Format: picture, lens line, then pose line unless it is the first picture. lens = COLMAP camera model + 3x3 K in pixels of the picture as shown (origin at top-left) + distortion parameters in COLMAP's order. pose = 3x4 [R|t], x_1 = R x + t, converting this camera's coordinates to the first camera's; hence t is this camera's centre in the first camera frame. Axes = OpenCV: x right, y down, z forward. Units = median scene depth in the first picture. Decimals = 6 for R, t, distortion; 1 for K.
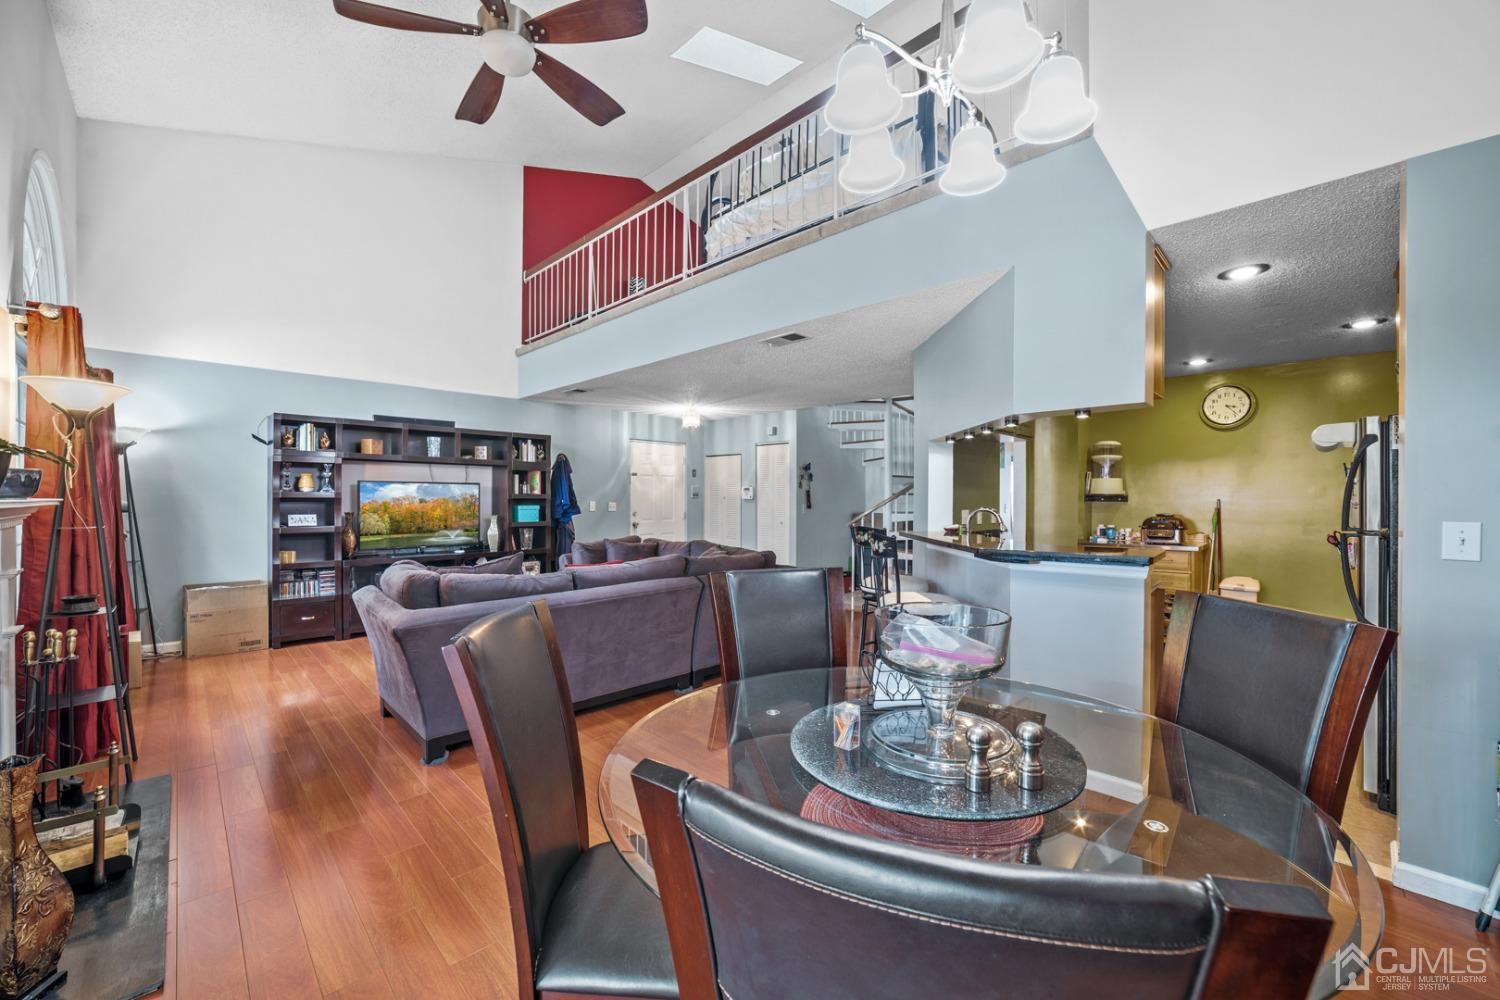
lens RADIAL K [[596.6, 0, 744.9], [0, 596.6, 503.7], [0, 0, 1]] dist [-0.016816, 0.000845]
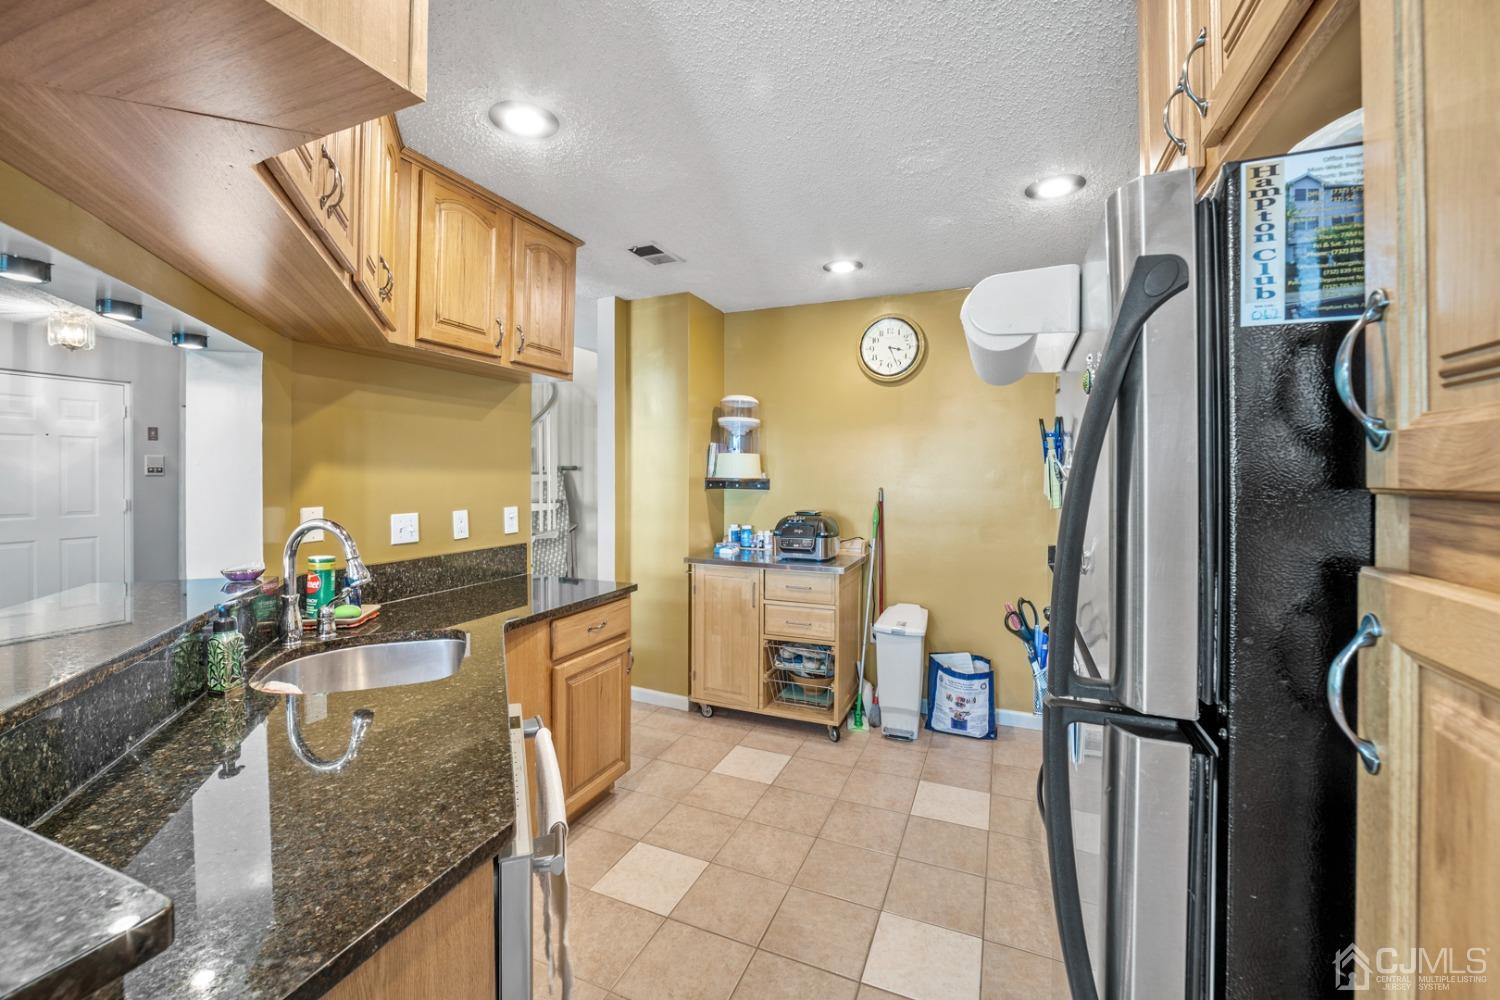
lens RADIAL K [[596.6, 0, 762.9], [0, 596.6, 476.7], [0, 0, 1]] dist [-0.016816, 0.000845]
pose [[0.925637, 0.006056, 0.378365, 0.424502], [-0.004968, 0.999980, -0.003853, -0.016964], [-0.378381, 0.001686, 0.925648, 0.426697]]
